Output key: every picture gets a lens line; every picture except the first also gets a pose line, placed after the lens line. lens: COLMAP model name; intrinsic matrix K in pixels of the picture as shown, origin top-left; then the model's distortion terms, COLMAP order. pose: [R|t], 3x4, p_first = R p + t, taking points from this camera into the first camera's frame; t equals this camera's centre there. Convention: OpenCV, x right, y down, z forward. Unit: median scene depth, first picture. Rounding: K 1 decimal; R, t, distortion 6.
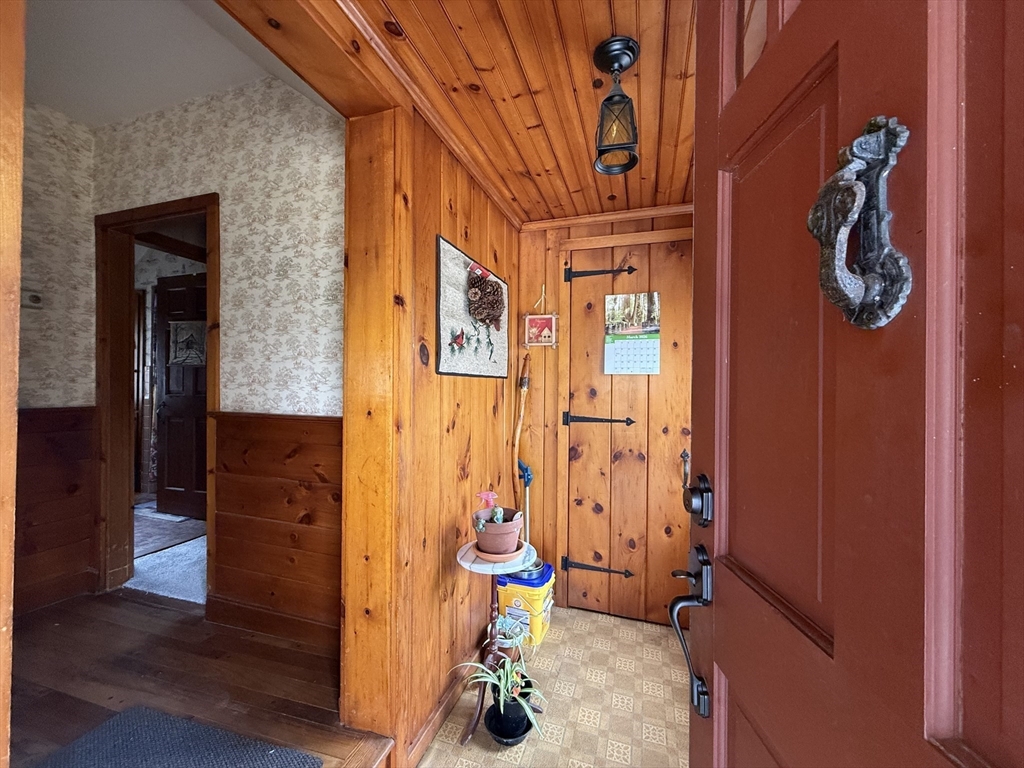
lens RADIAL K [[407.0, 0, 514.0], [0, 407.0, 384.5], [0, 0, 1]] dist [-0.000831, 0.000606]
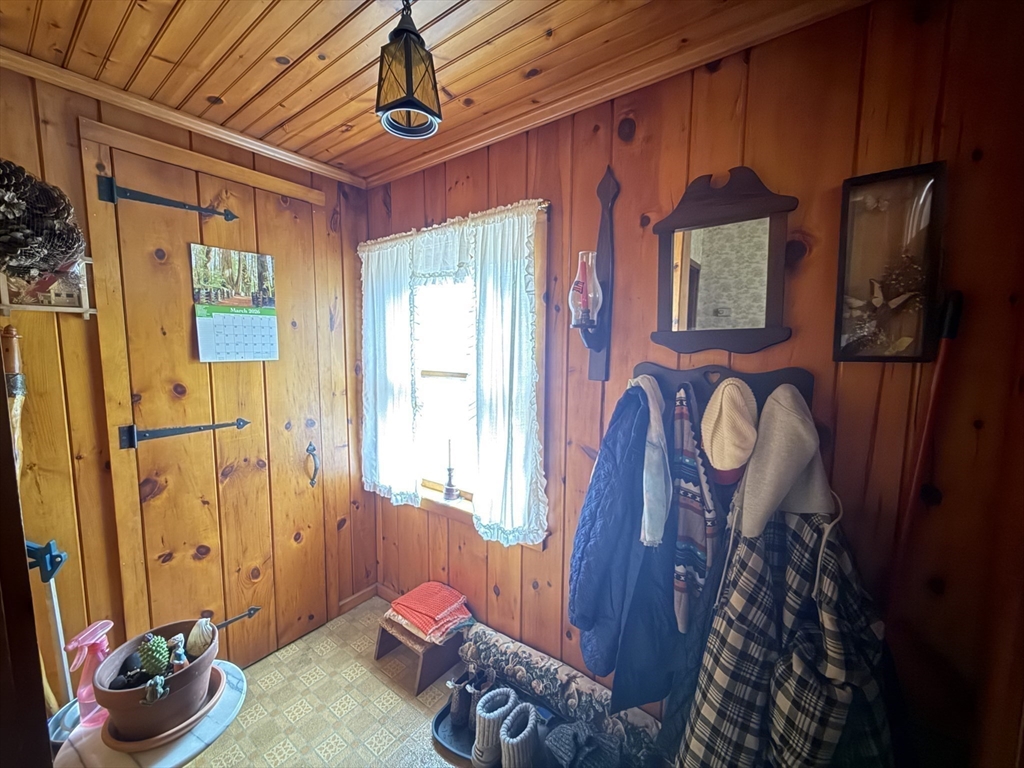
lens RADIAL K [[407.0, 0, 513.3], [0, 407.0, 384.9], [0, 0, 1]] dist [-0.000831, 0.000606]
pose [[0.332140, -0.101435, 0.937760, -0.250601], [-0.006887, 0.993913, 0.109948, -0.066196], [-0.943205, -0.042976, 0.329420, 0.275330]]
